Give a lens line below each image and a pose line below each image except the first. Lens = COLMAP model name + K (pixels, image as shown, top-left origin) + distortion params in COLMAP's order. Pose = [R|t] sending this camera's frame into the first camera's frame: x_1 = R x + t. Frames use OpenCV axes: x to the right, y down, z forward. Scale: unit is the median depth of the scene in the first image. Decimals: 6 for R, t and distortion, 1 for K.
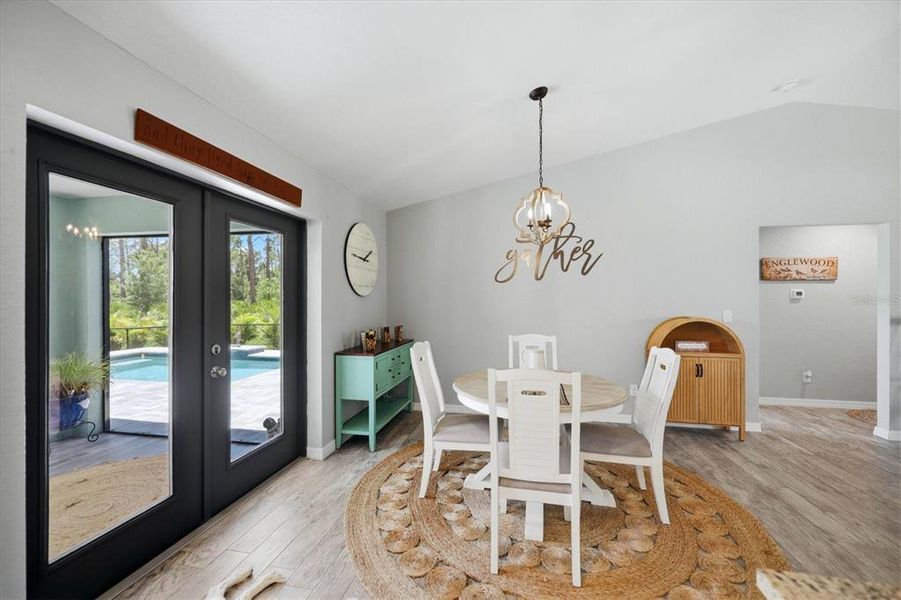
lens RADIAL K [[364.5, 0, 450.5], [0, 364.5, 300.0], [0, 0, 1]] dist [0.000108, -0.000115]
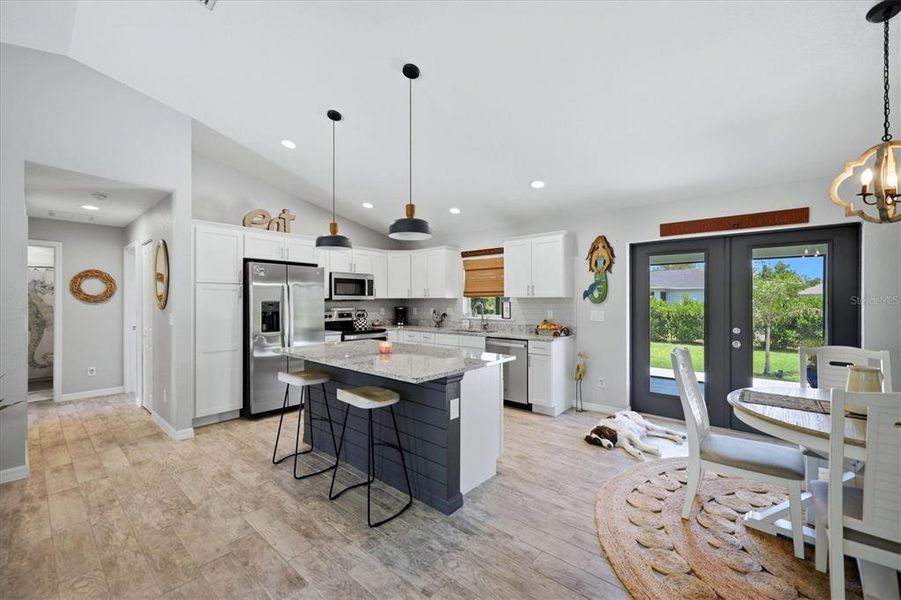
lens RADIAL K [[364.5, 0, 450.5], [0, 364.5, 300.0], [0, 0, 1]] dist [0.000108, -0.000115]
pose [[-0.488019, 0.000120, -0.872833, 0.796284], [-0.000266, 1.000000, 0.000286, -0.002229], [0.872833, 0.000371, -0.488019, 0.378663]]
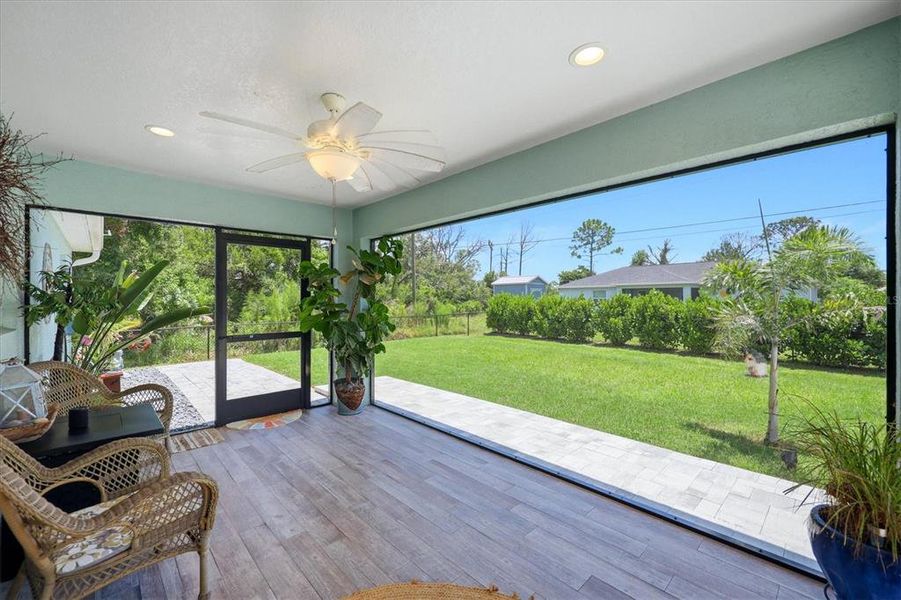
lens RADIAL K [[368.8, 0, 452.1], [0, 368.8, 298.7], [0, 0, 1]] dist [0.001190, 0.000076]
pose [[-0.572452, -0.000148, -0.819938, -0.445724], [0.001053, 0.999999, -0.000915, 0.020715], [0.819938, -0.001387, -0.572451, 0.764007]]
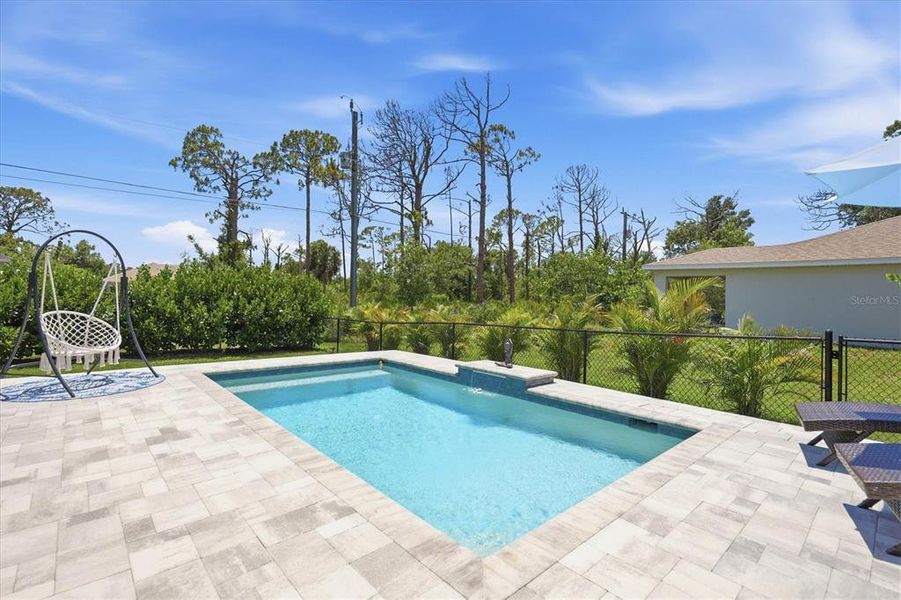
lens RADIAL K [[411.7, 0, 452.6], [0, 411.7, 297.8], [0, 0, 1]] dist [-0.002306, -0.000239]
pose [[0.807397, 0.019810, -0.589676, -0.724271], [-0.028933, 0.999563, -0.006036, 0.078932], [0.589299, 0.021935, 0.807617, 1.141436]]
